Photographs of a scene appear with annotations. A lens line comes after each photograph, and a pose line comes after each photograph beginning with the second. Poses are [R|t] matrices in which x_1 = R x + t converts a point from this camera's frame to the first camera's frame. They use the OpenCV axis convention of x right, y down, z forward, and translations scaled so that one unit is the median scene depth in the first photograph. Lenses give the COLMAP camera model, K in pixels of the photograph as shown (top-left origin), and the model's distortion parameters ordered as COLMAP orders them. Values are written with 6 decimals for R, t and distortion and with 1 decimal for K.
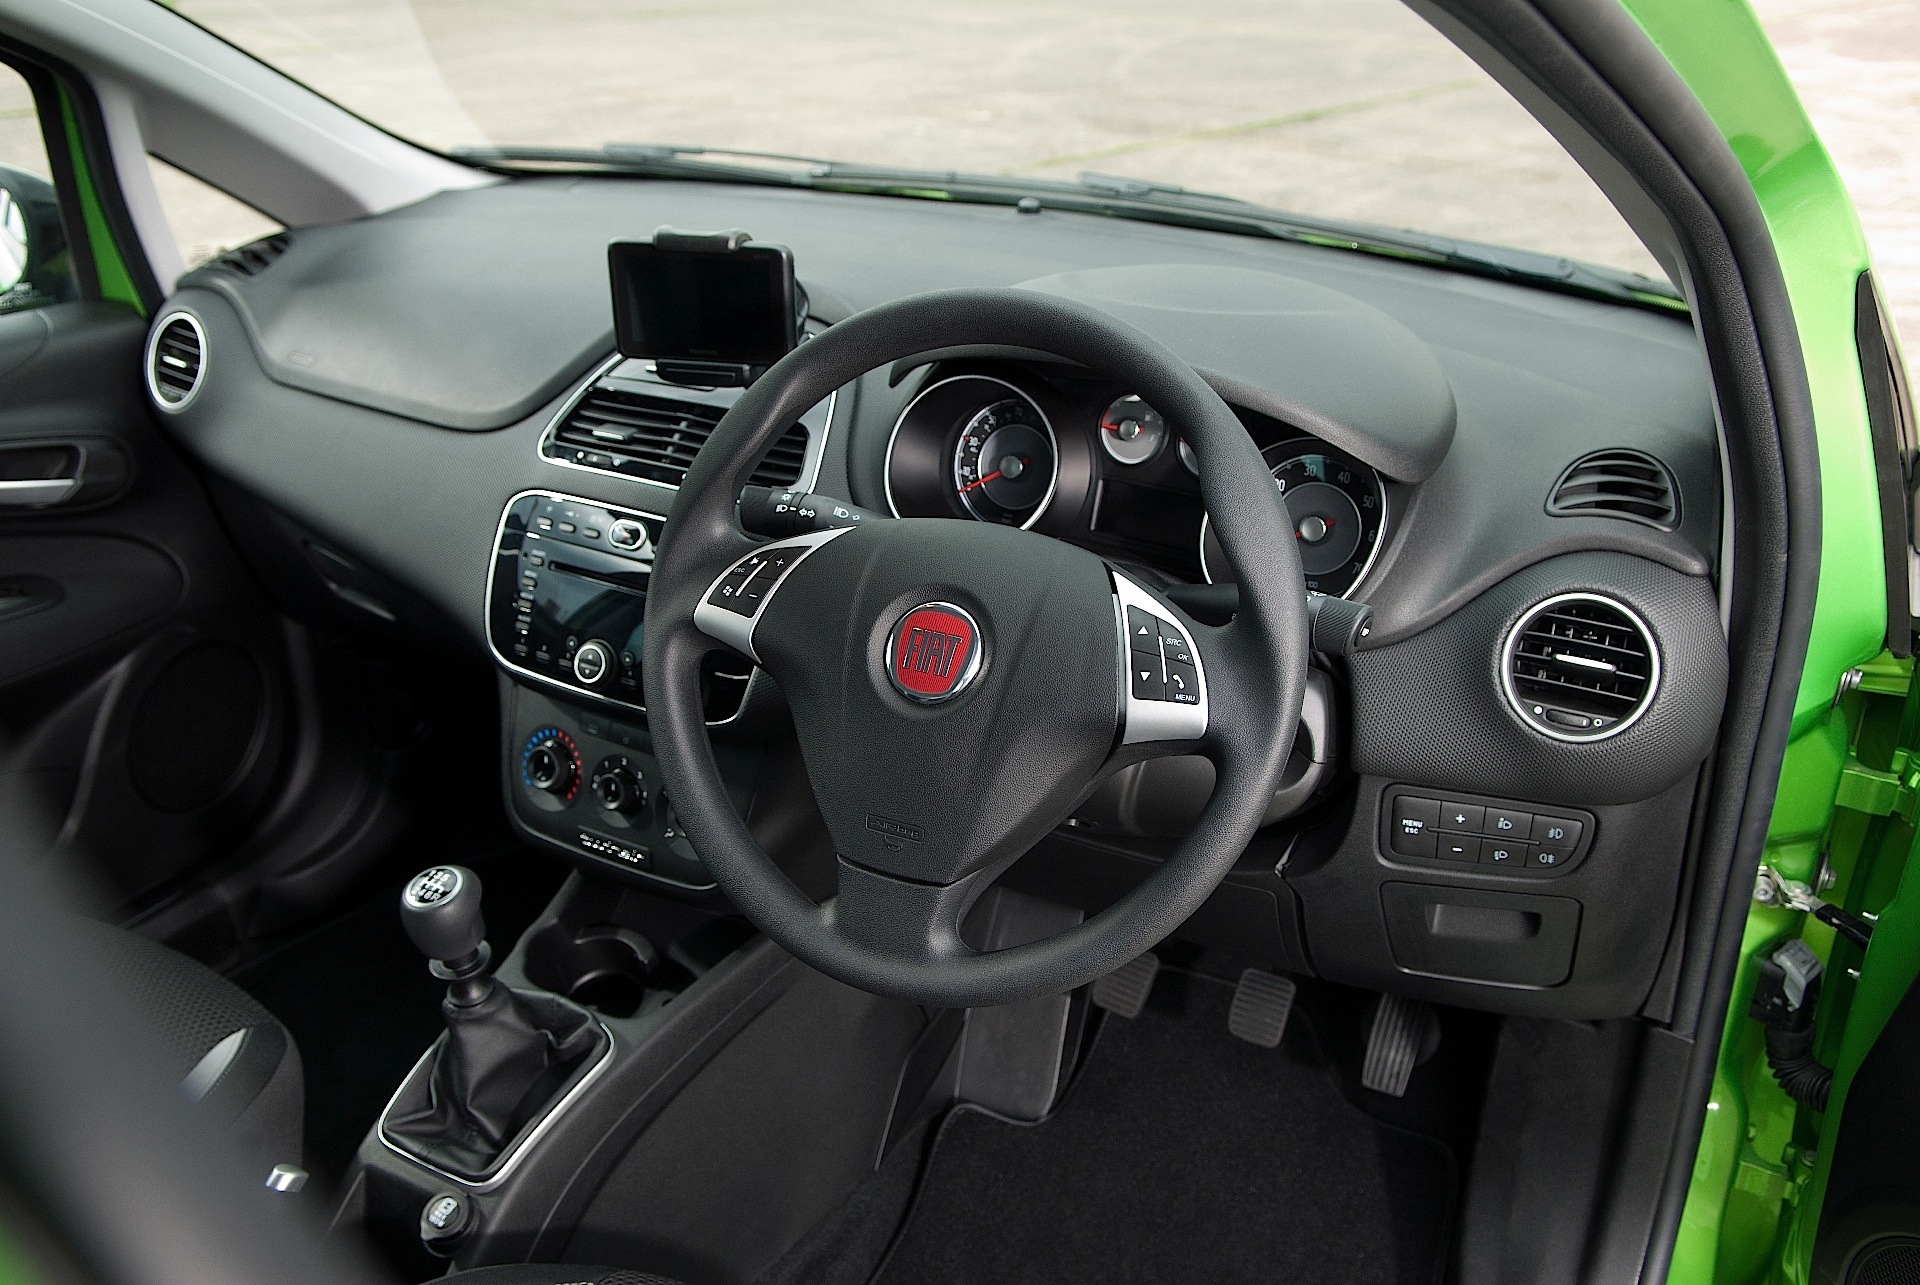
lens RADIAL K [[1671.2, 0, 962.0], [0, 1671.2, 639.6], [0, 0, 1]] dist [-0.011466, -0.001268]
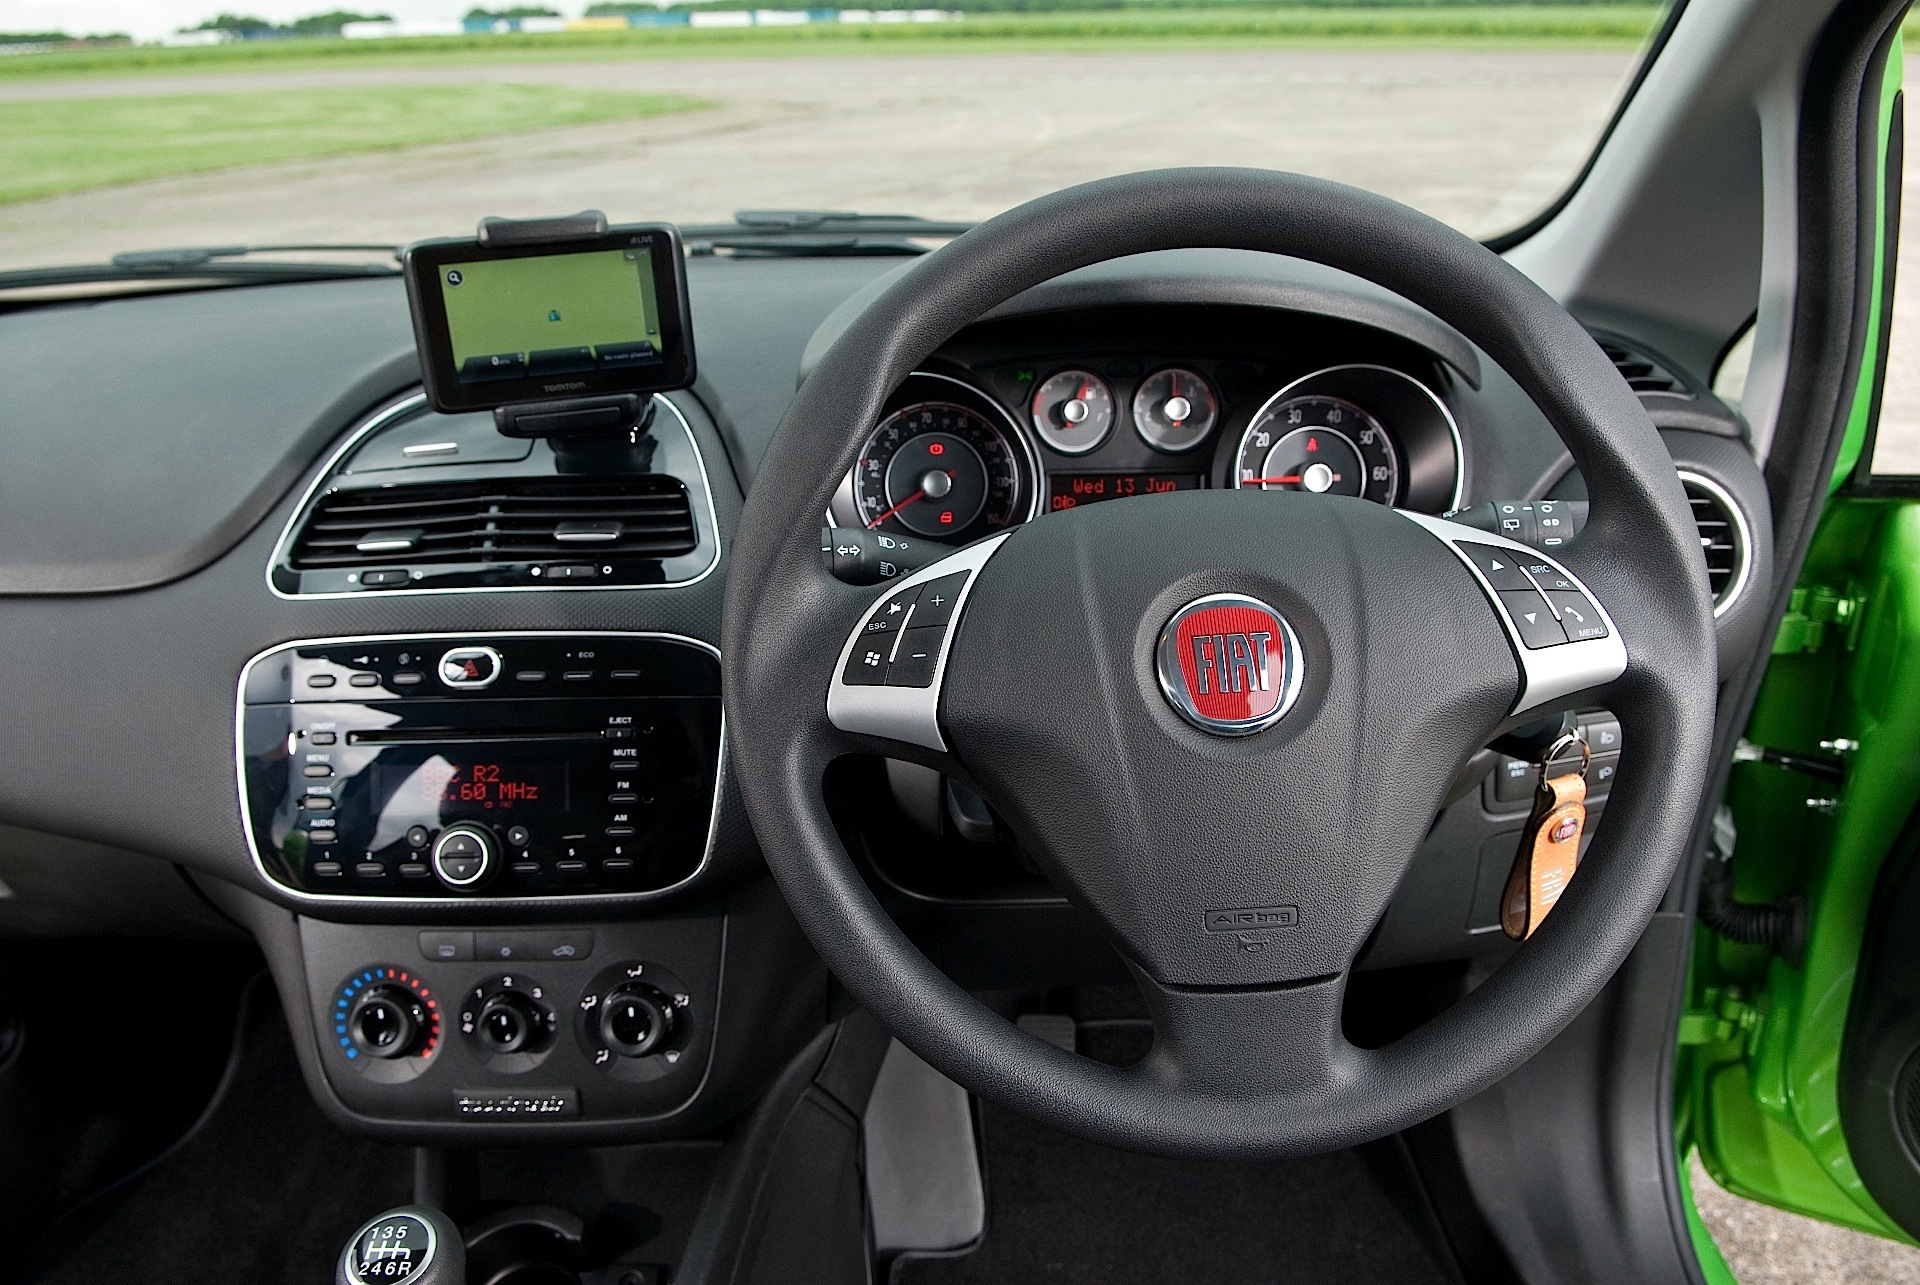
lens RADIAL K [[1424.8, 0, 961.1], [0, 1424.8, 638.9], [0, 0, 1]] dist [-0.011775, -0.001721]
pose [[0.880071, -0.211910, 0.424935, -0.269004], [0.240625, 0.970512, -0.014368, -0.015347], [-0.409360, 0.114894, 0.905110, 0.358522]]
